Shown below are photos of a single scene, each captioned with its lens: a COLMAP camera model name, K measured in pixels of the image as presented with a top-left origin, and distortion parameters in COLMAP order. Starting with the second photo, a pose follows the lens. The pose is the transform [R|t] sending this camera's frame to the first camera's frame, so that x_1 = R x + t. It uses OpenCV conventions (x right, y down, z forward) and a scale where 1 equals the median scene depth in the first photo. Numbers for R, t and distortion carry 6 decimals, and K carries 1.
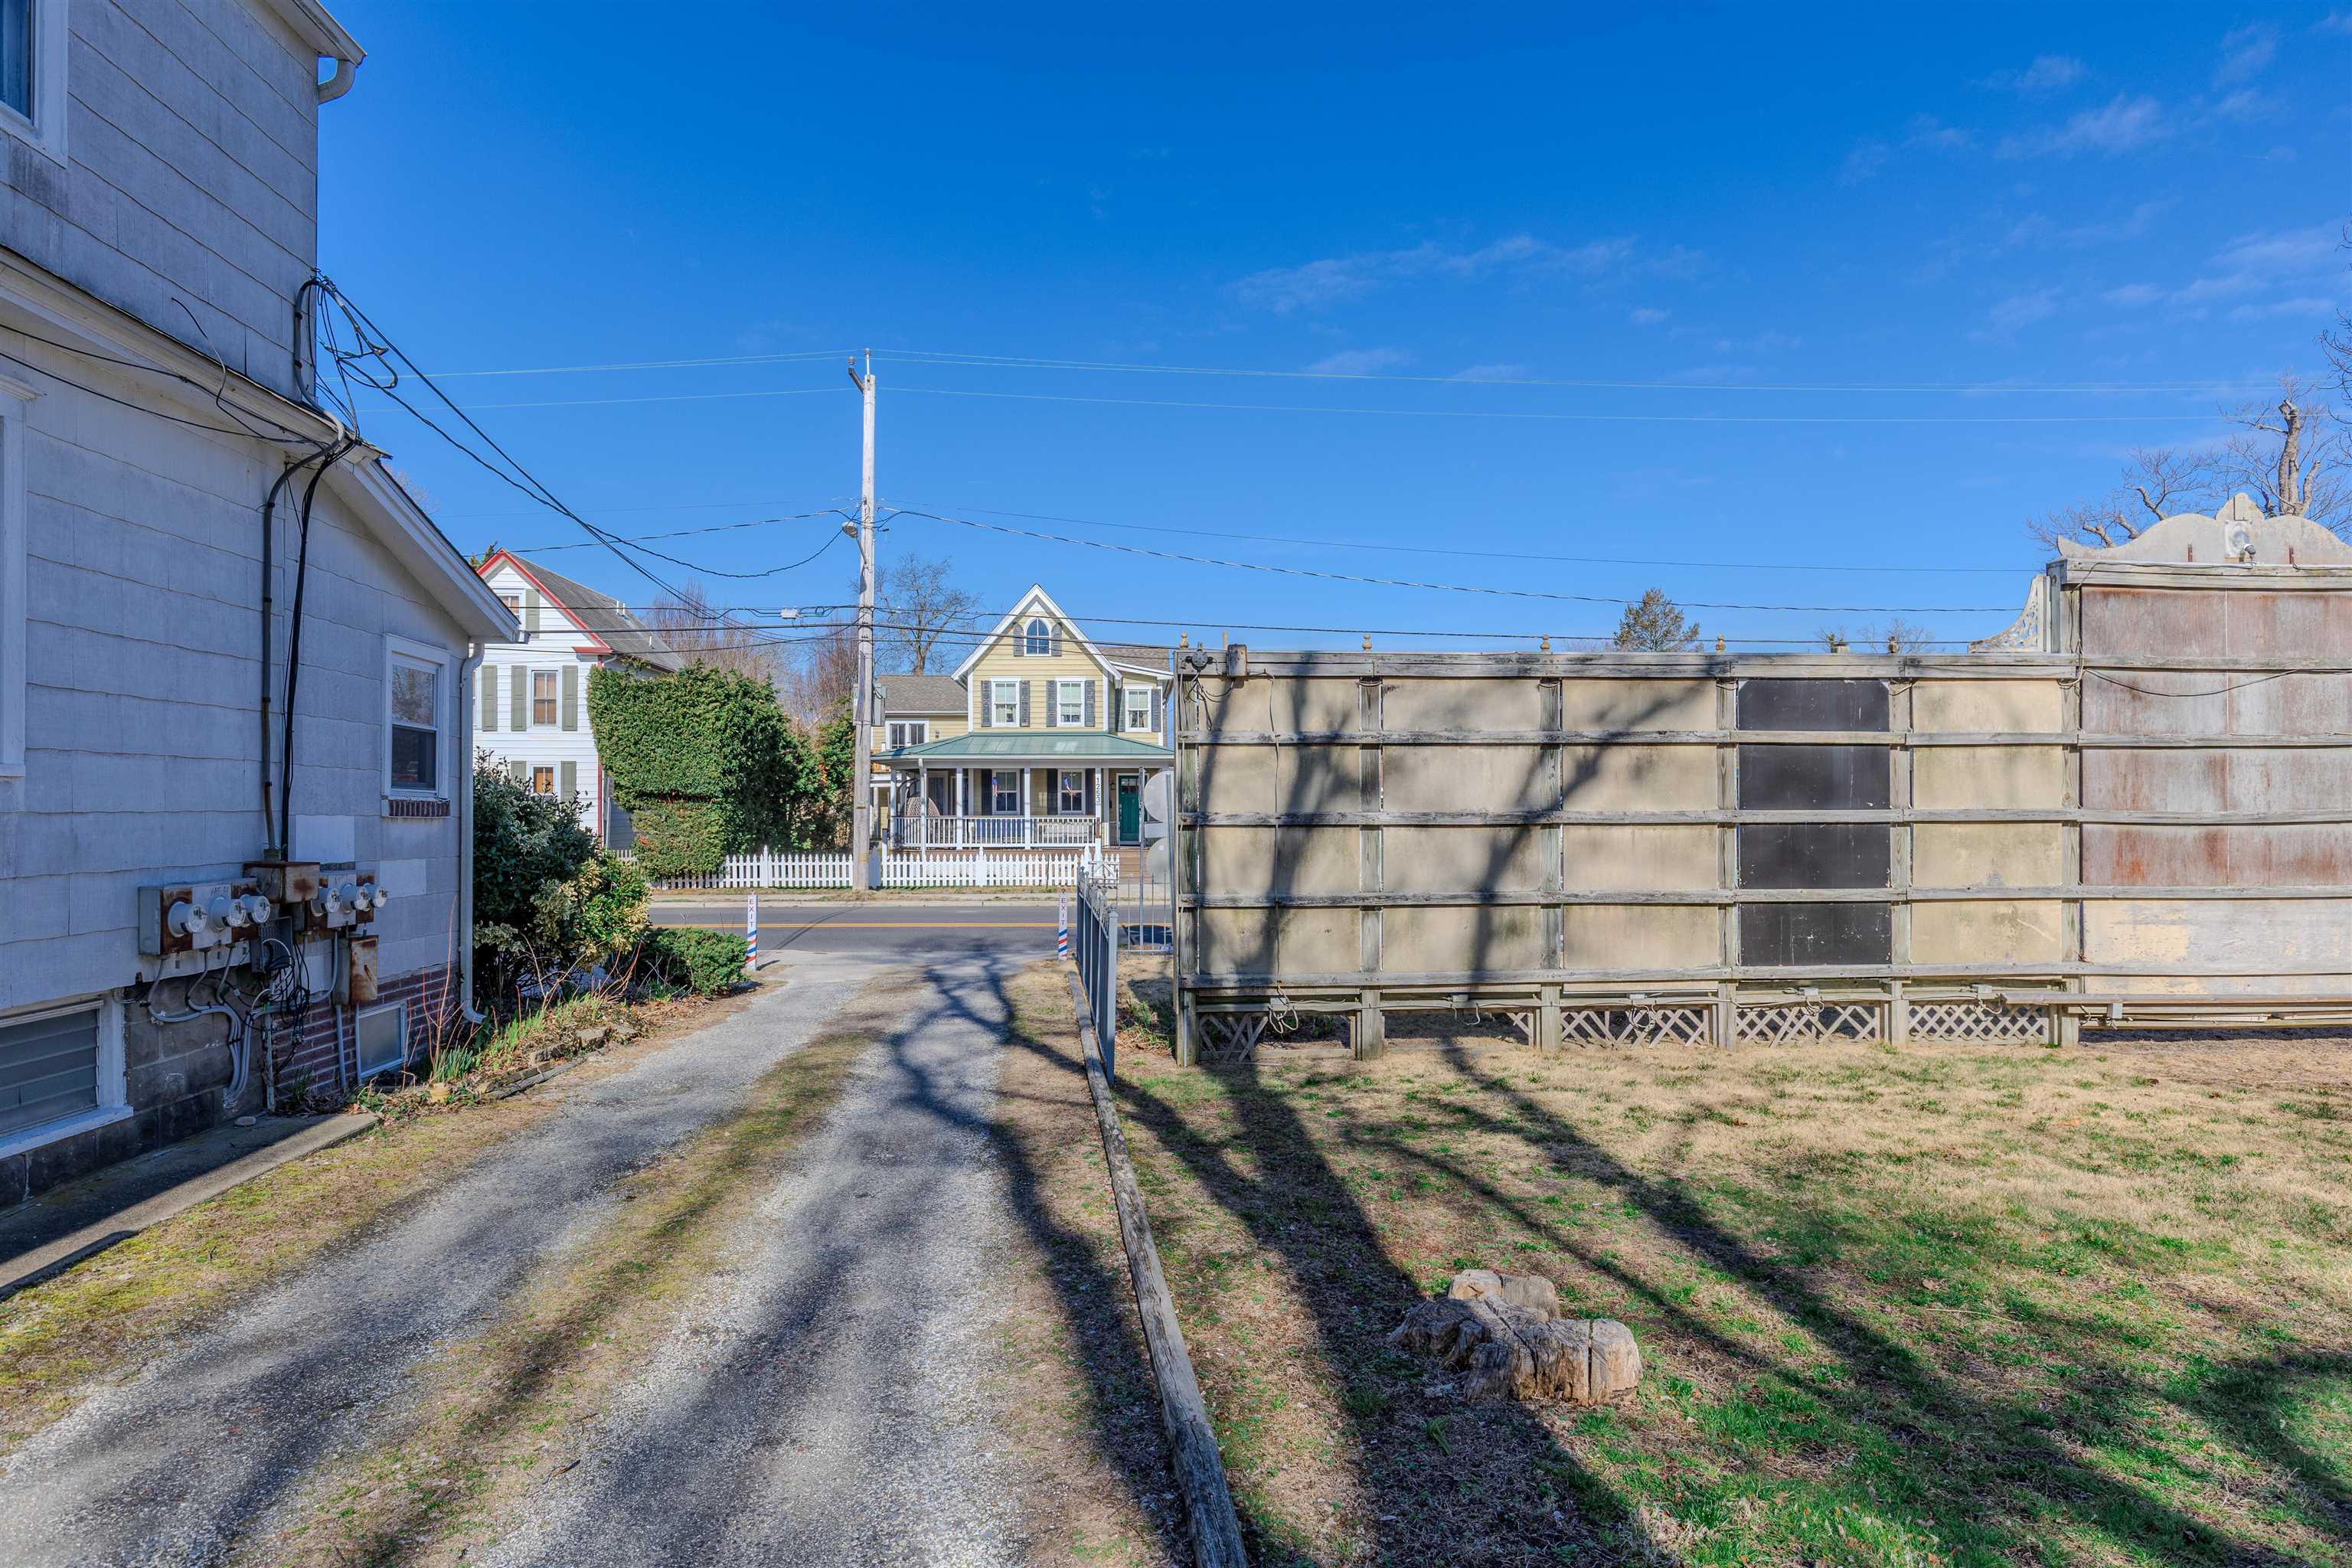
lens RADIAL K [[1402.3, 0, 1176.0], [0, 1402.3, 784.0], [0, 0, 1]] dist [0.000904, 0.000158]
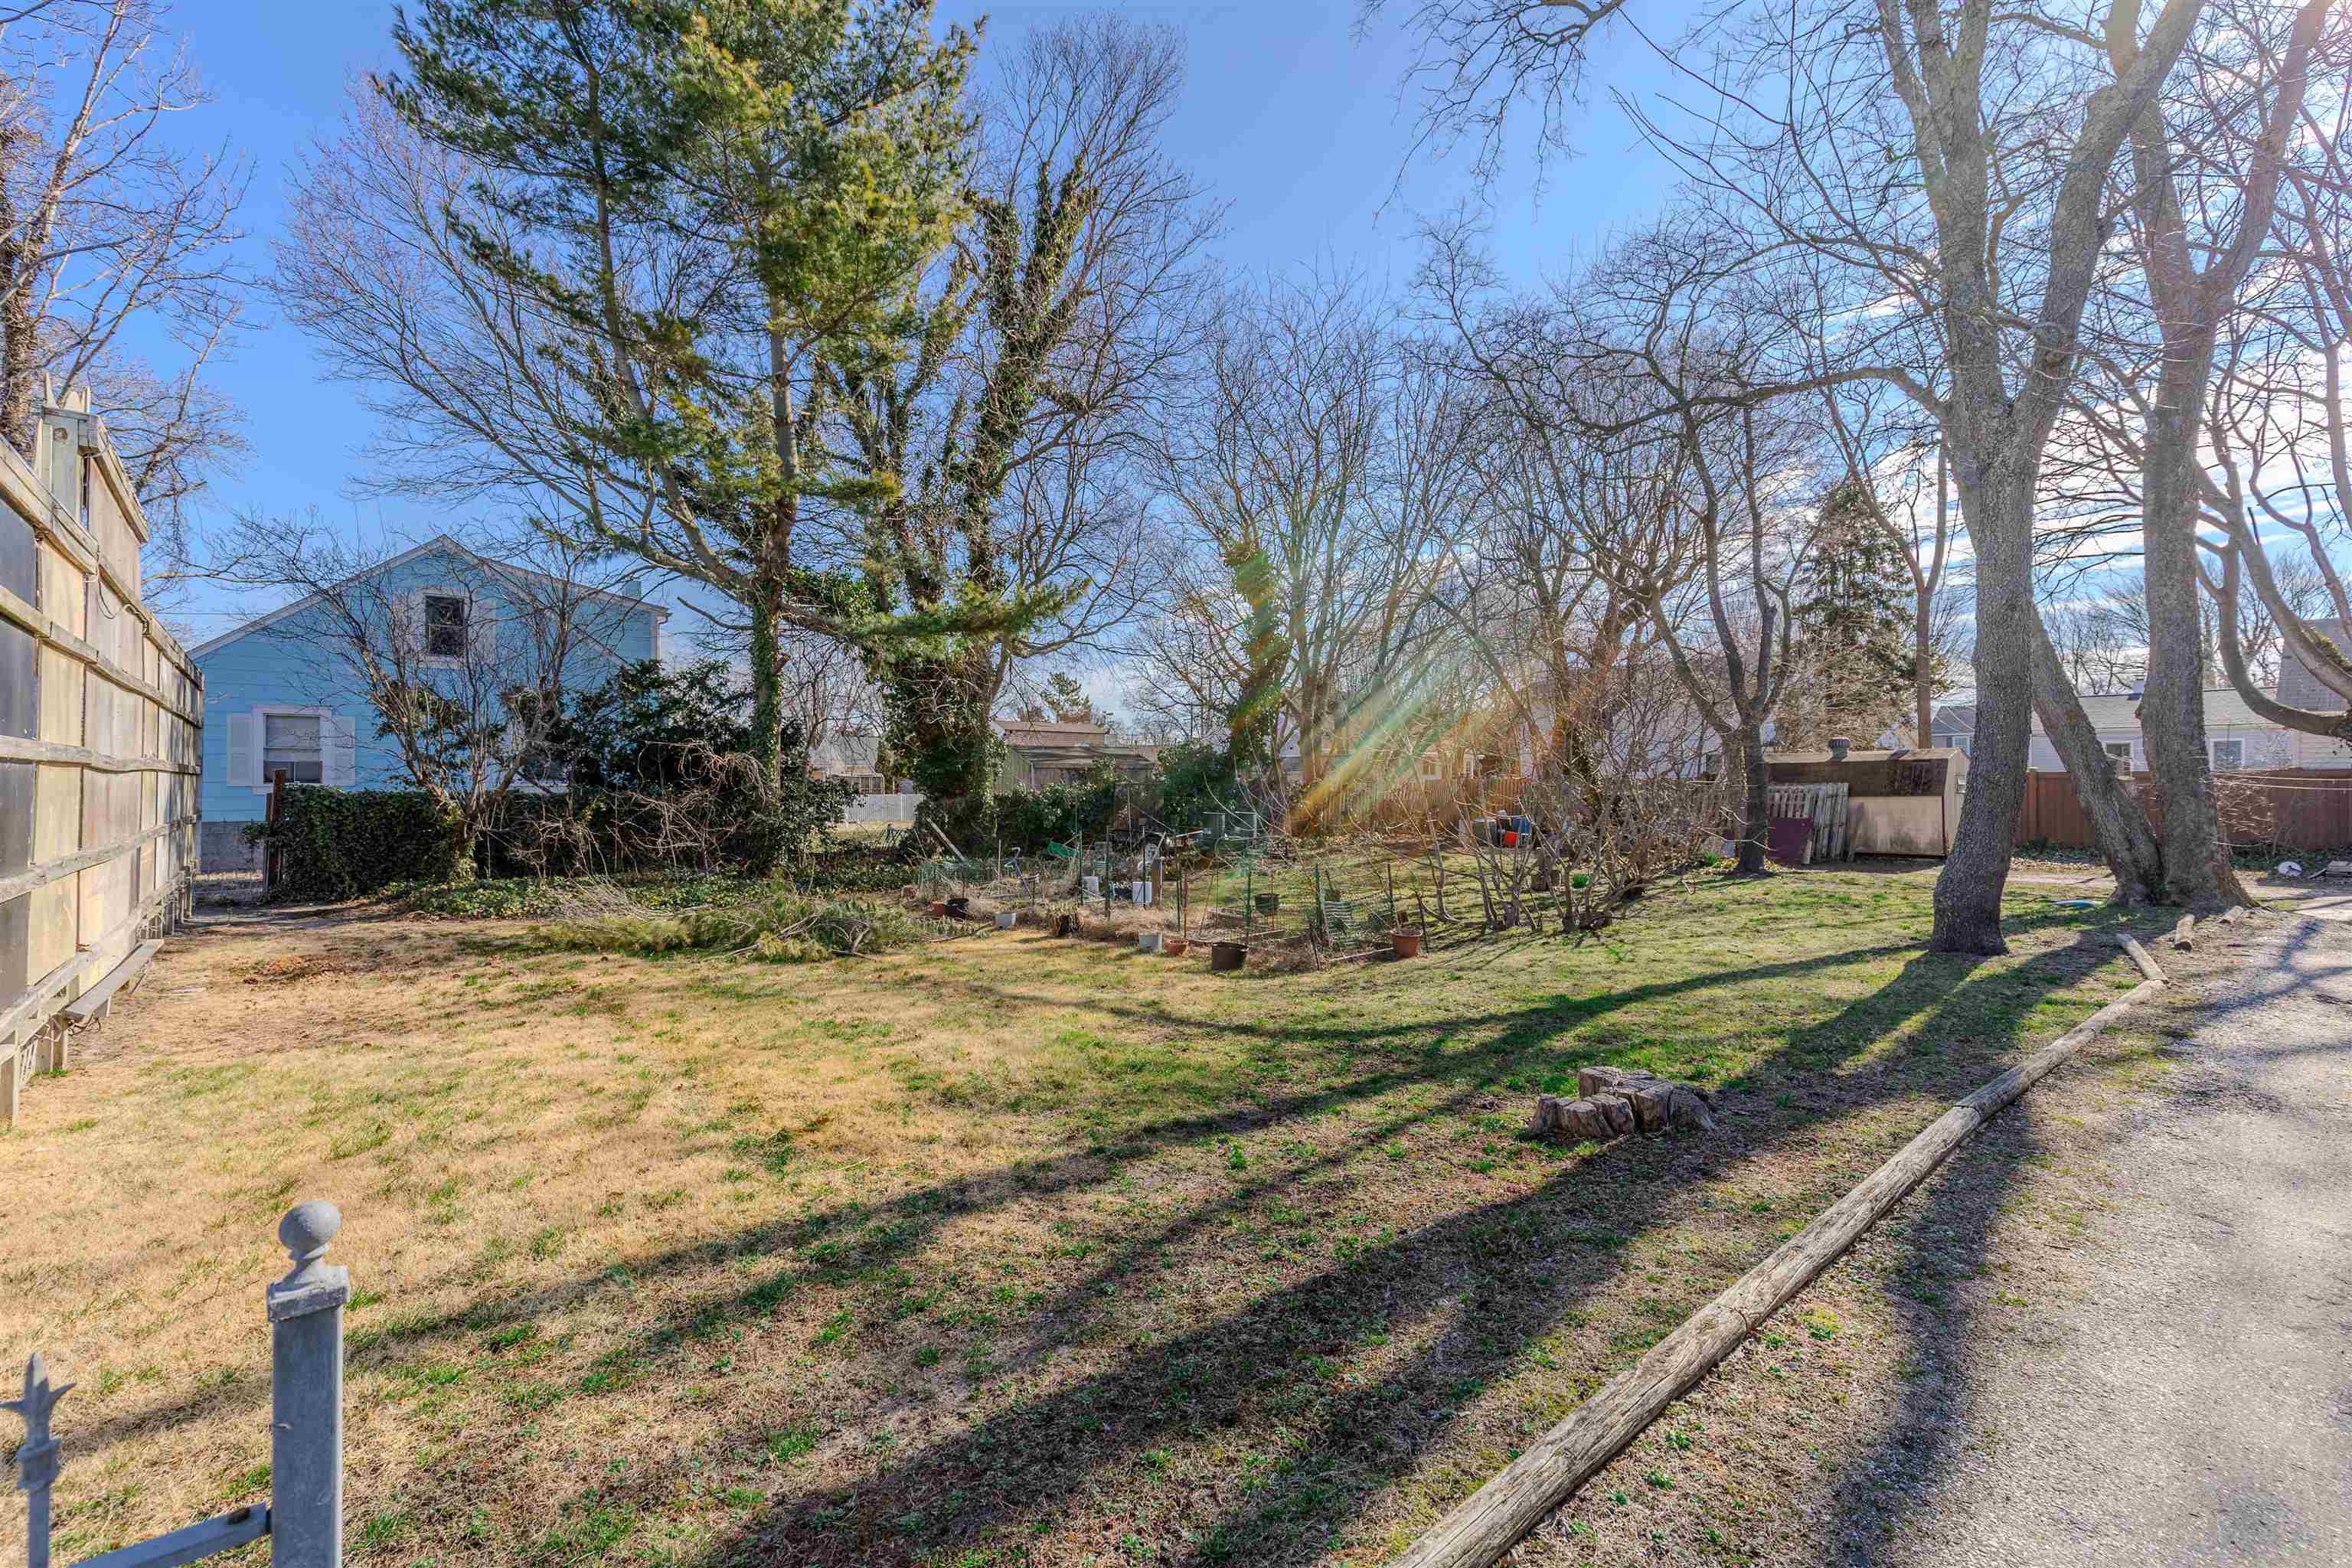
lens RADIAL K [[1065.8, 0, 1170.7], [0, 1065.8, 779.6], [0, 0, 1]] dist [-0.001652, 0.000316]
pose [[-0.579582, 0.004028, 0.814904, -0.254121], [-0.014187, 0.999786, -0.015032, 0.055643], [-0.814790, -0.020273, -0.579401, 1.361379]]
